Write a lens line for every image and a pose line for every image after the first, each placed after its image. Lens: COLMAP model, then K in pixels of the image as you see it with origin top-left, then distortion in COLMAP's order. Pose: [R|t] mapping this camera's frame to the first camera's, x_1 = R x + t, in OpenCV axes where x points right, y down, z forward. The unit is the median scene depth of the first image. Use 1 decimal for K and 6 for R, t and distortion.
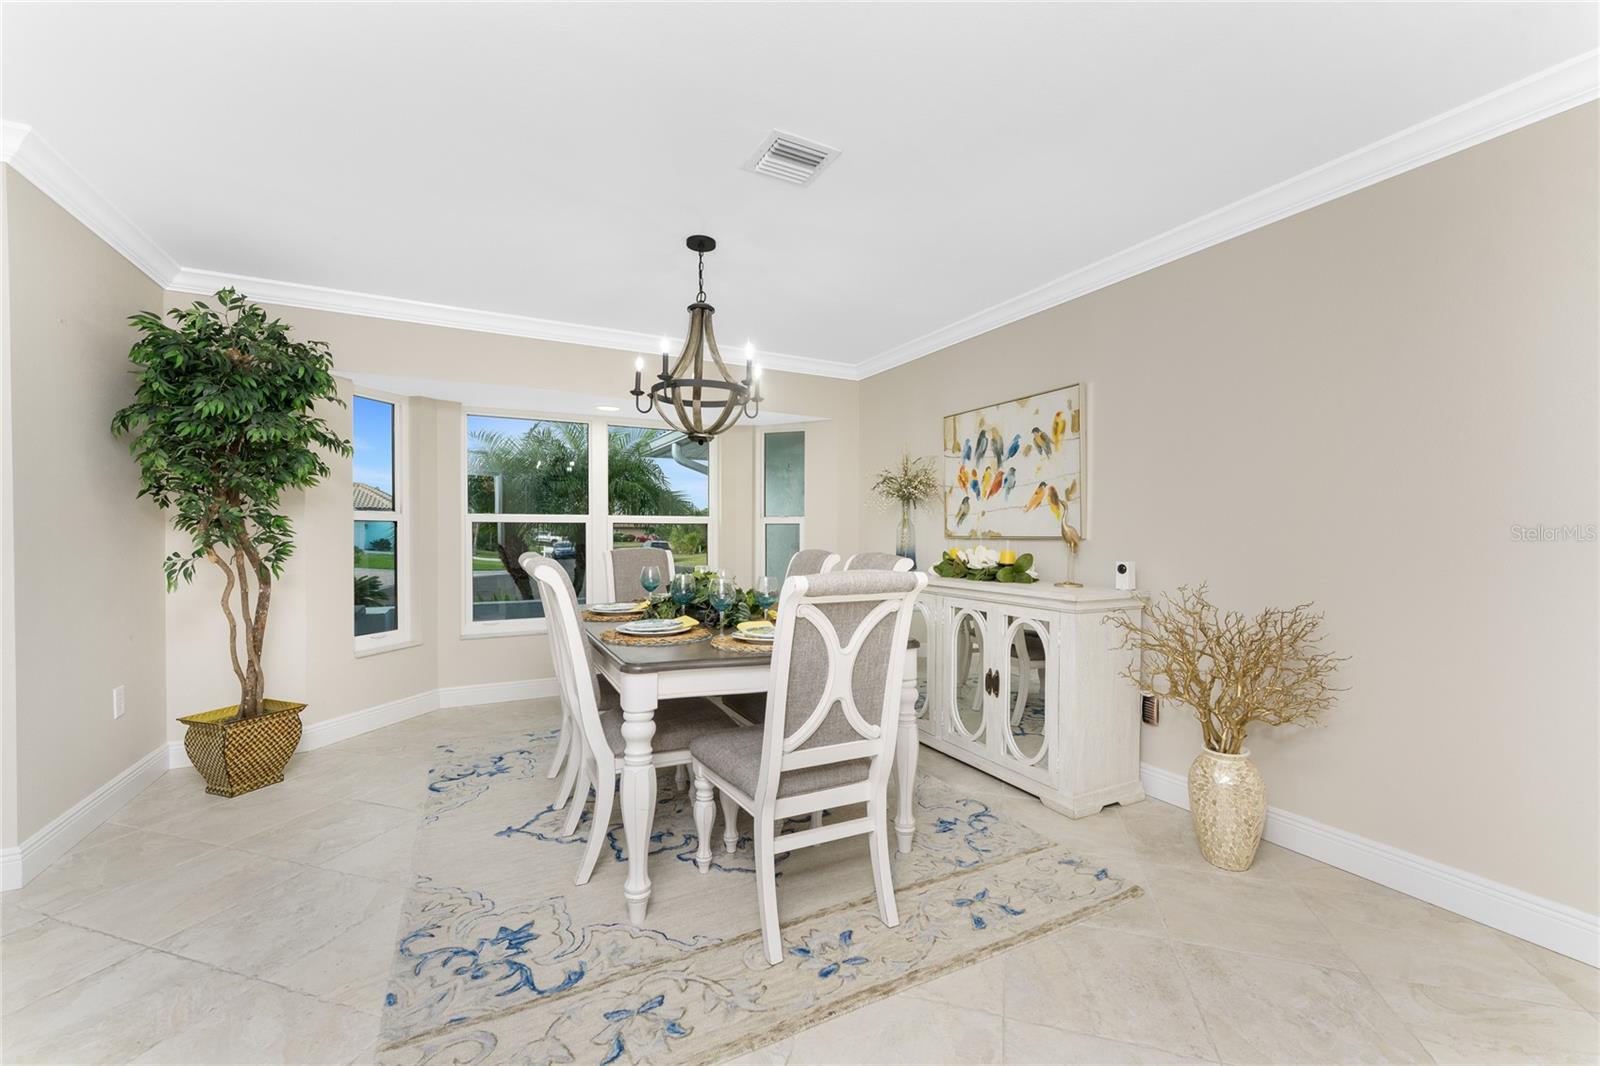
lens RADIAL K [[580.9, 0, 784.5], [0, 580.9, 537.6], [0, 0, 1]] dist [-0.000272, -0.000144]
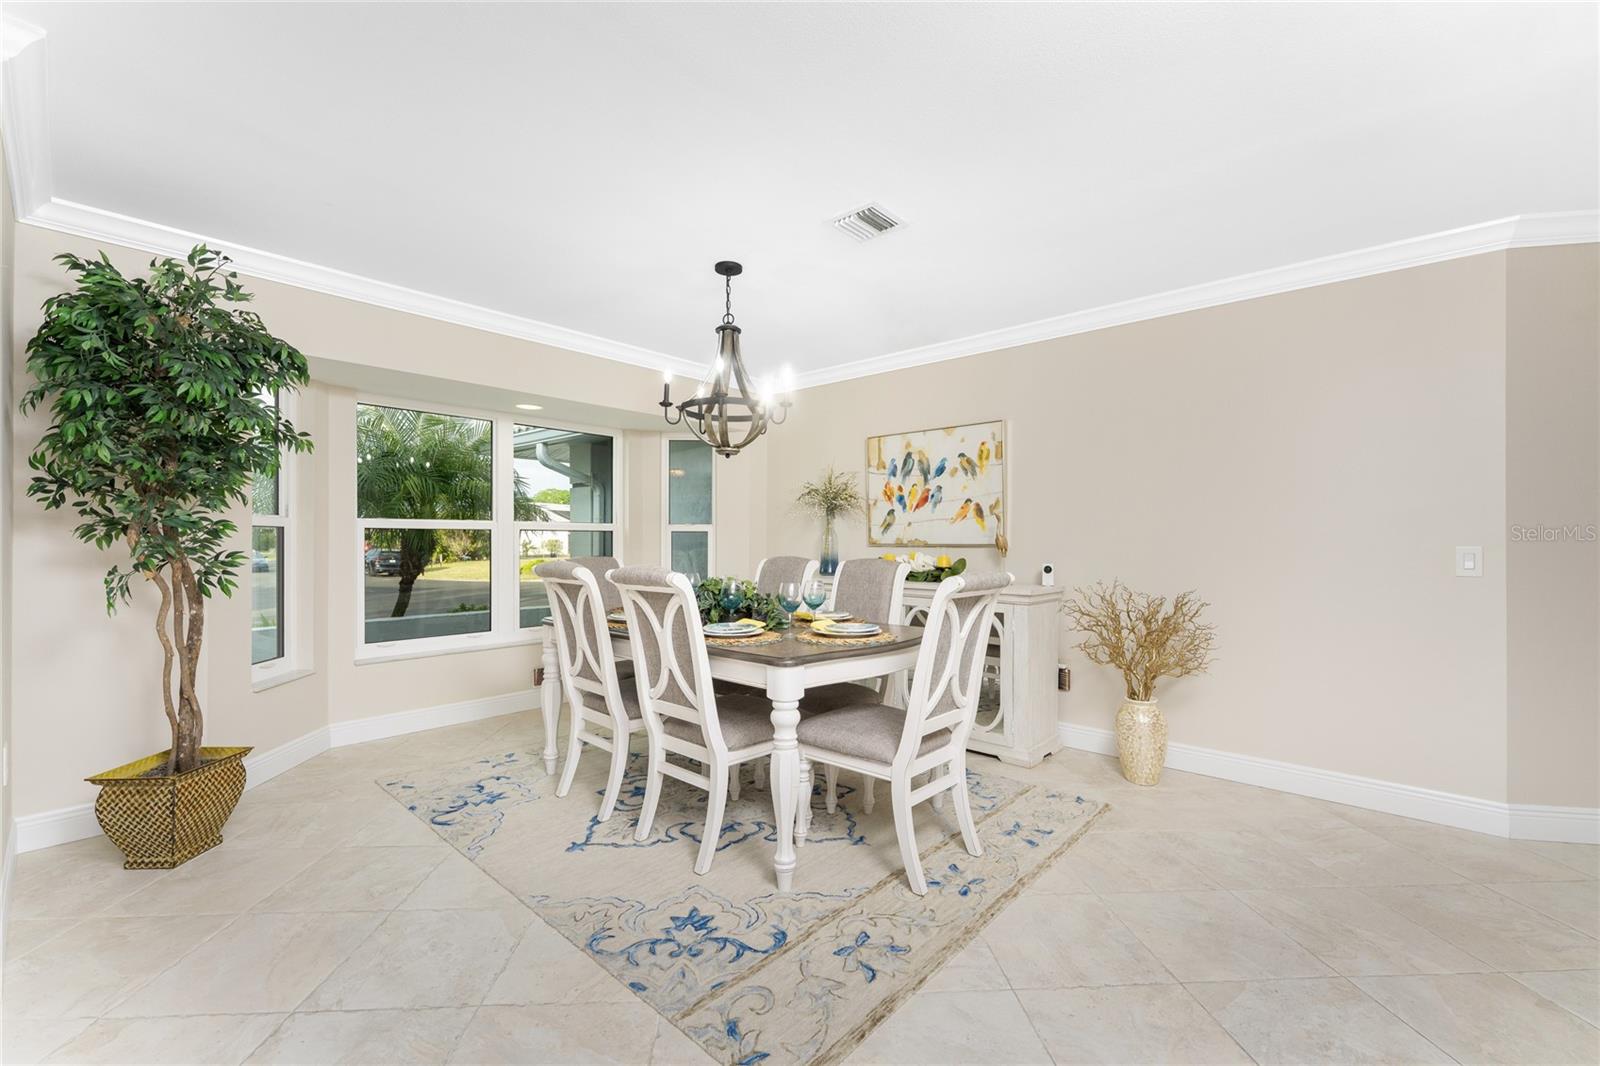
lens RADIAL K [[603.4, 0, 767.1], [0, 603.4, 538.2], [0, 0, 1]] dist [-0.001213, -0.000130]
pose [[0.948465, 0.001581, 0.316877, -0.418387], [0.002142, 0.999933, -0.011402, -0.000702], [-0.316874, 0.011493, 0.948398, -0.060677]]
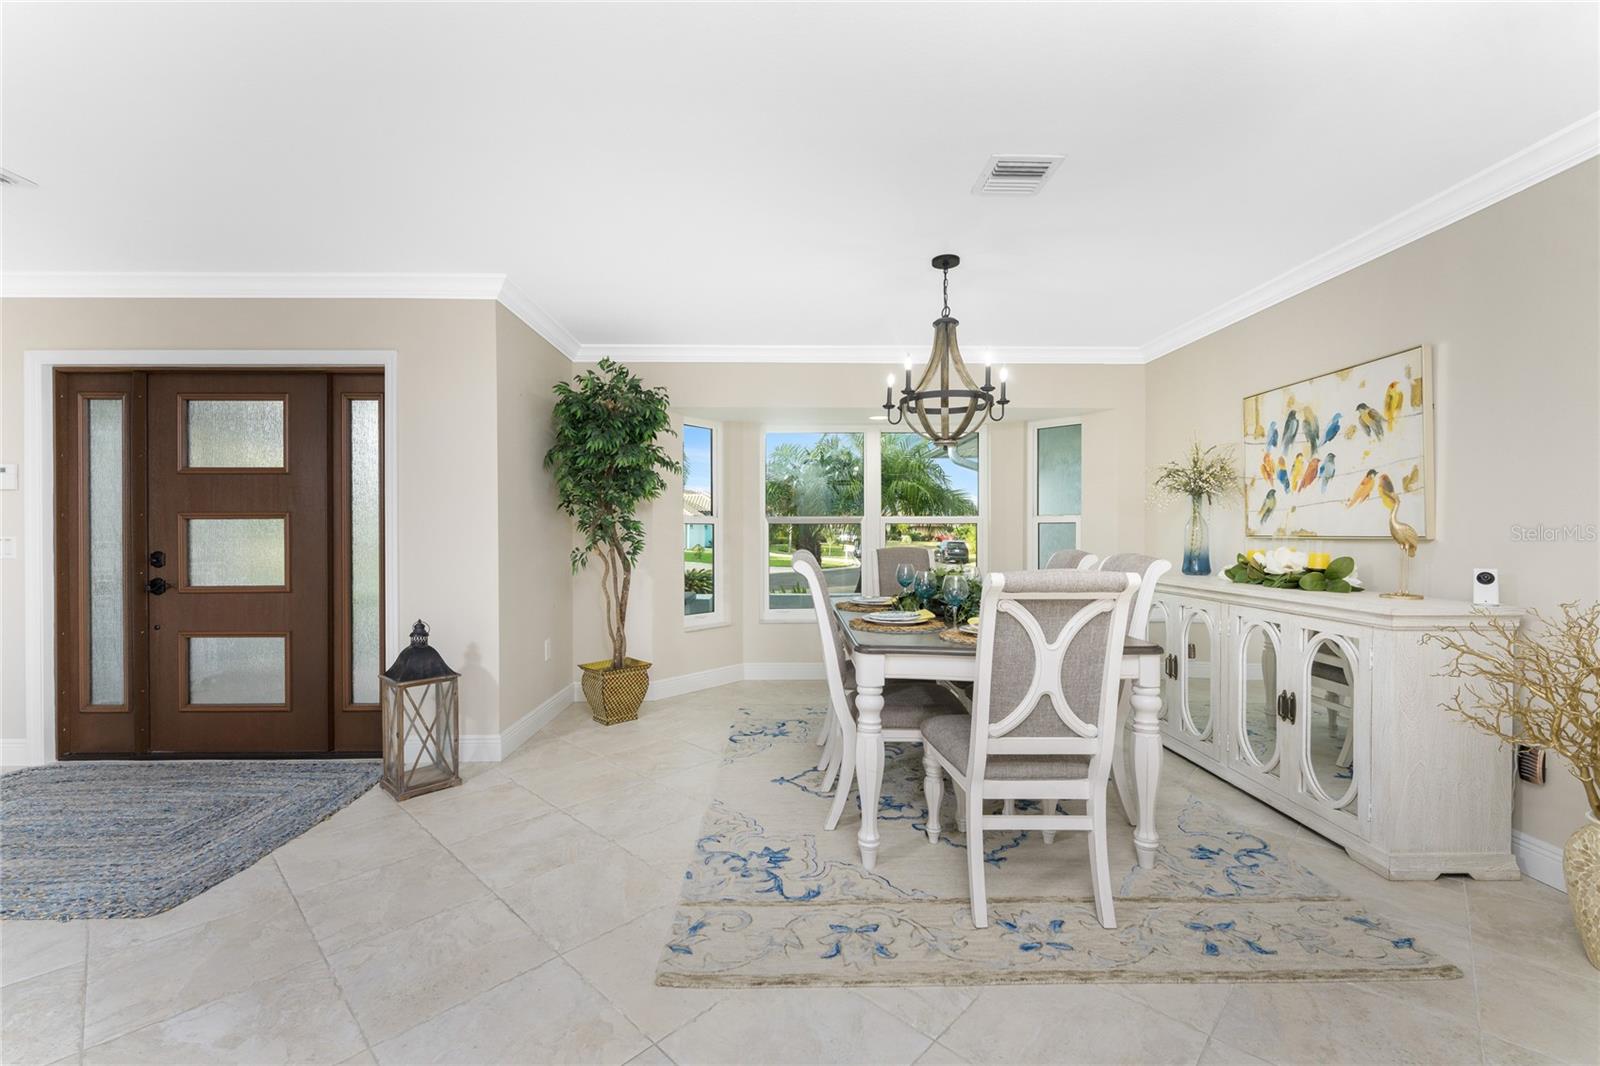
lens RADIAL K [[595.0, 0, 836.0], [0, 595.0, 534.1], [0, 0, 1]] dist [-0.001165, -0.000151]
pose [[0.917878, -0.001284, -0.396861, 0.102891], [-0.000517, 0.999990, -0.004431, -0.001082], [0.396863, 0.004272, 0.917868, -0.079065]]
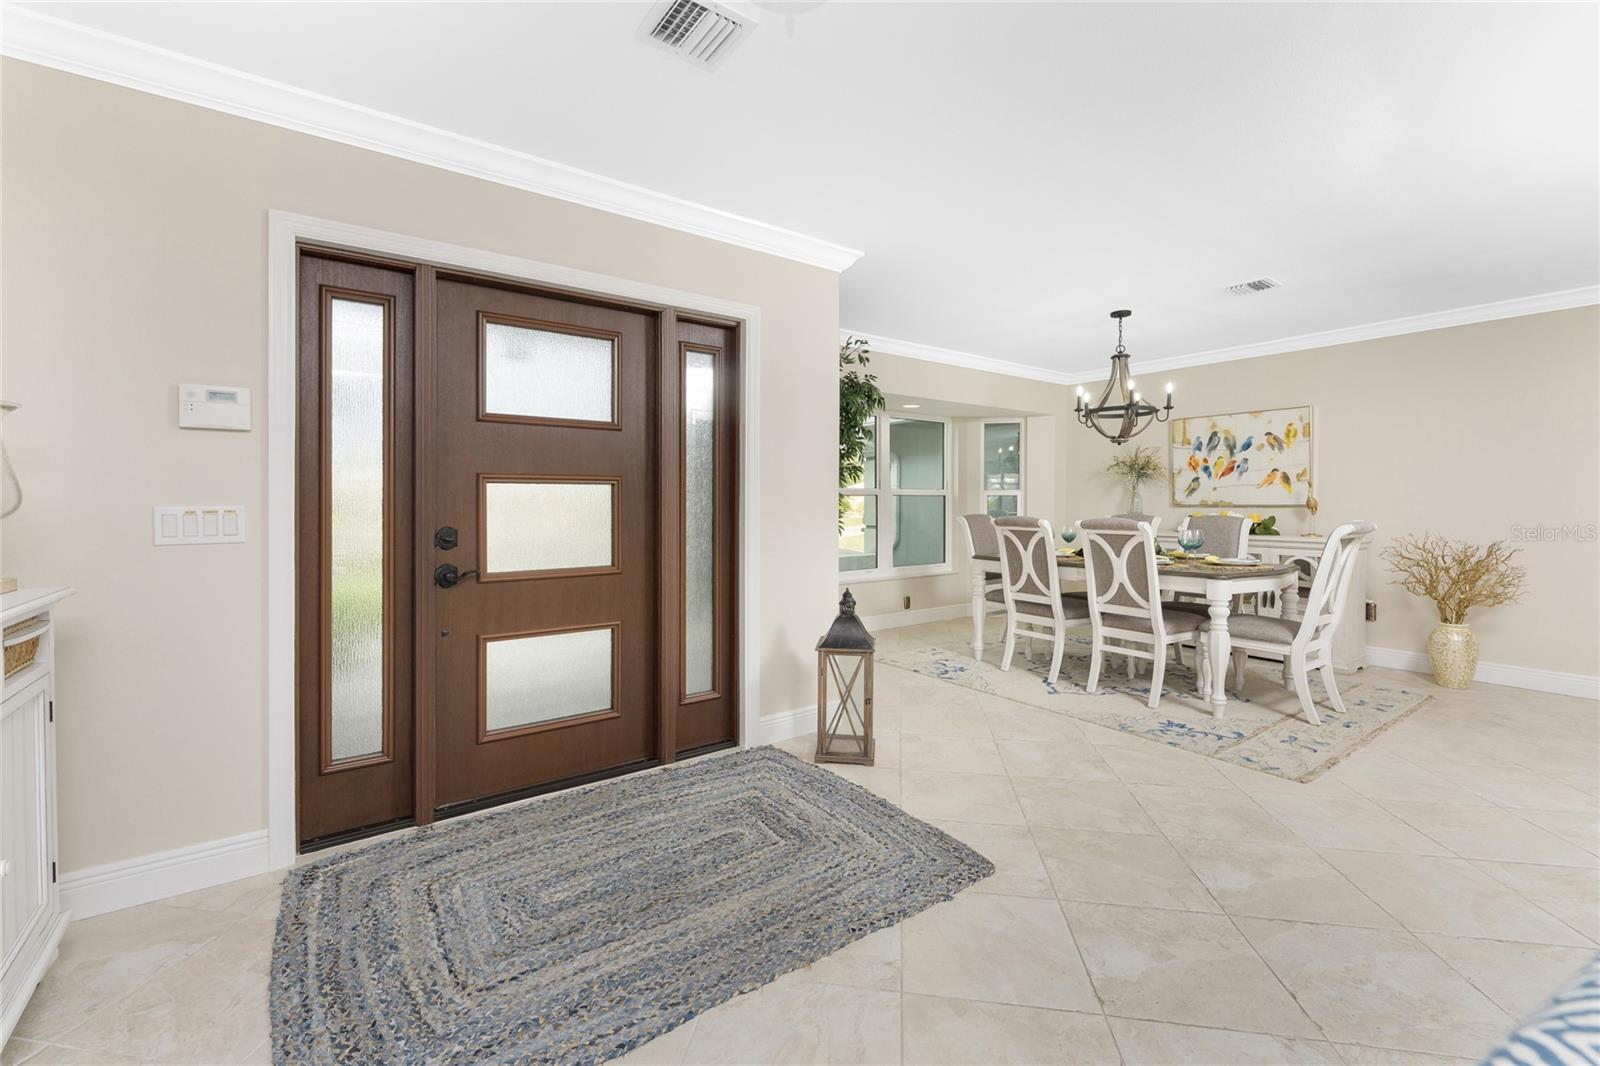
lens RADIAL K [[572.7, 0, 837.0], [0, 572.7, 507.1], [0, 0, 1]] dist [-0.000774, 0.000020]
pose [[0.991169, -0.002461, 0.132584, -1.064456], [0.002508, 0.999997, -0.000182, 0.002083], [-0.132583, 0.000513, 0.991172, -0.388412]]
